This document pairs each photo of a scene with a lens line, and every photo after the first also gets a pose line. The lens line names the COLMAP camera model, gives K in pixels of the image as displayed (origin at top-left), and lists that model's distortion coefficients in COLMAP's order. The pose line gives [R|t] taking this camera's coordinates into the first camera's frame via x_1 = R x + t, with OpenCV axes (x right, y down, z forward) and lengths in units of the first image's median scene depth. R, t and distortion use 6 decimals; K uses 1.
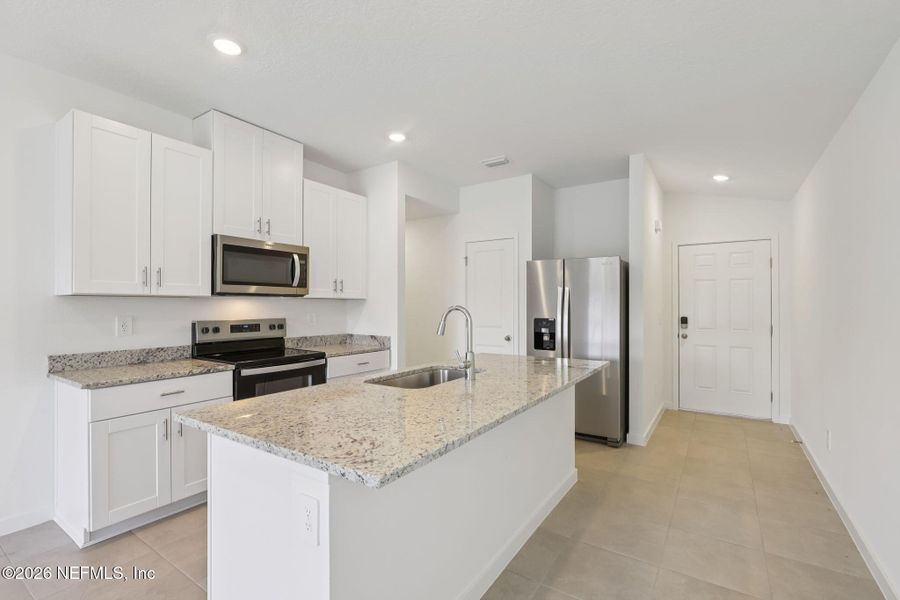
lens RADIAL K [[413.1, 0, 464.3], [0, 413.1, 305.3], [0, 0, 1]] dist [0.000346, 0.000133]
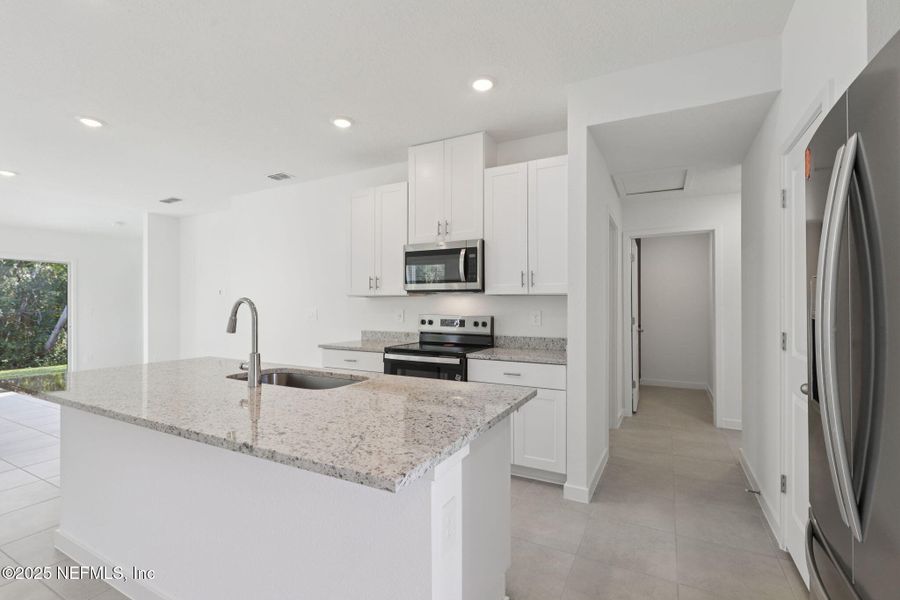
lens RADIAL K [[410.2, 0, 449.2], [0, 410.2, 305.8], [0, 0, 1]] dist [-0.002816, -0.000239]
pose [[0.106948, 0.001683, -0.994263, 0.521086], [0.003045, 0.999993, 0.002020, 0.007620], [0.994260, -0.003244, 0.106942, 0.795695]]
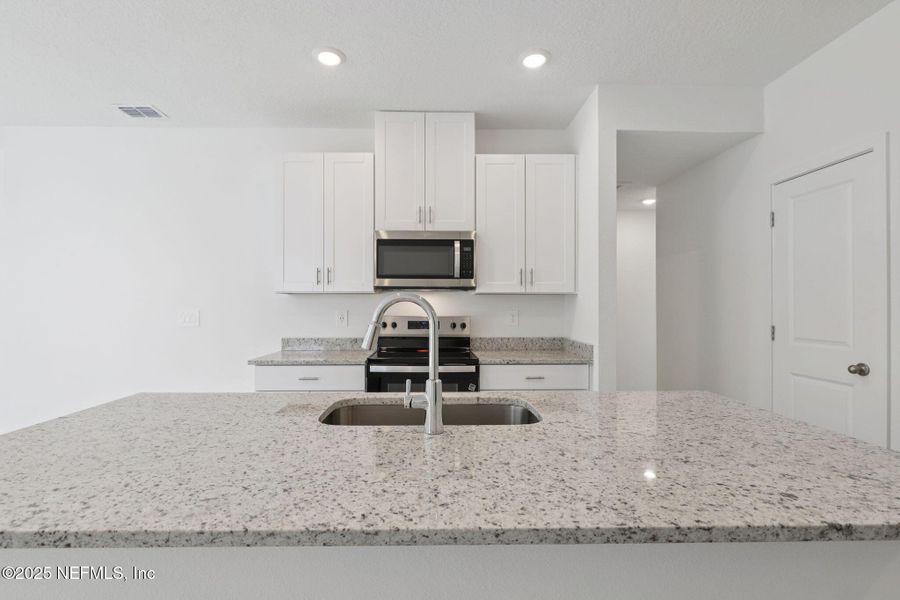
lens RADIAL K [[418.7, 0, 450.0], [0, 418.7, 300.0], [0, 0, 1]] dist [0.000978, 0.000539]
pose [[0.578396, -0.007291, -0.815724, 0.278966], [0.004317, 0.999973, -0.005877, 0.004166], [0.815745, -0.000122, 0.578412, 0.440887]]
